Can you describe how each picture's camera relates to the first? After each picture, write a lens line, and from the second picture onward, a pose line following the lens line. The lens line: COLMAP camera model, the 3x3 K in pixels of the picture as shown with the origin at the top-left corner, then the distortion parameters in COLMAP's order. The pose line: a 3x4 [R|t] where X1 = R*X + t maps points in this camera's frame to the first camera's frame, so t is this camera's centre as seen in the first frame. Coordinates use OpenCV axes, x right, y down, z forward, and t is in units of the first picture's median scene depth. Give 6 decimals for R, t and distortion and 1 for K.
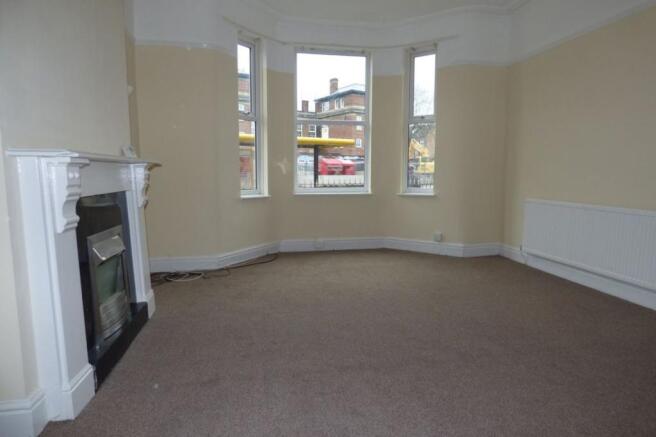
lens RADIAL K [[401.1, 0, 328.0], [0, 401.1, 218.5], [0, 0, 1]] dist [0.000090, 0.001732]
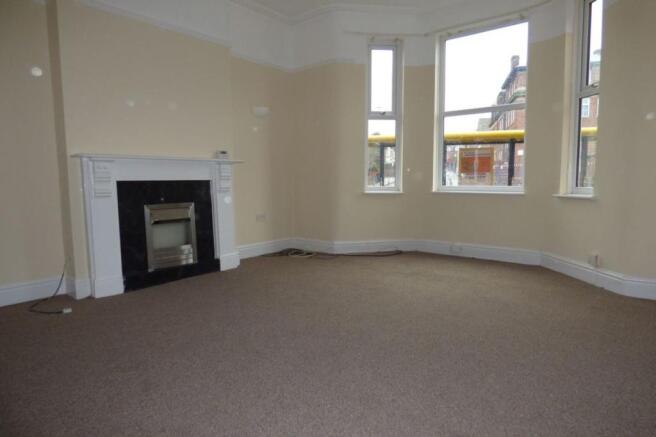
lens RADIAL K [[406.3, 0, 328.0], [0, 406.3, 218.5], [0, 0, 1]] dist [0.023696, -0.001023]
pose [[0.639010, 0.073477, -0.765681, 0.515528], [-0.084102, 0.996133, 0.025404, -0.002131], [0.764587, 0.048162, 0.642718, 0.202976]]
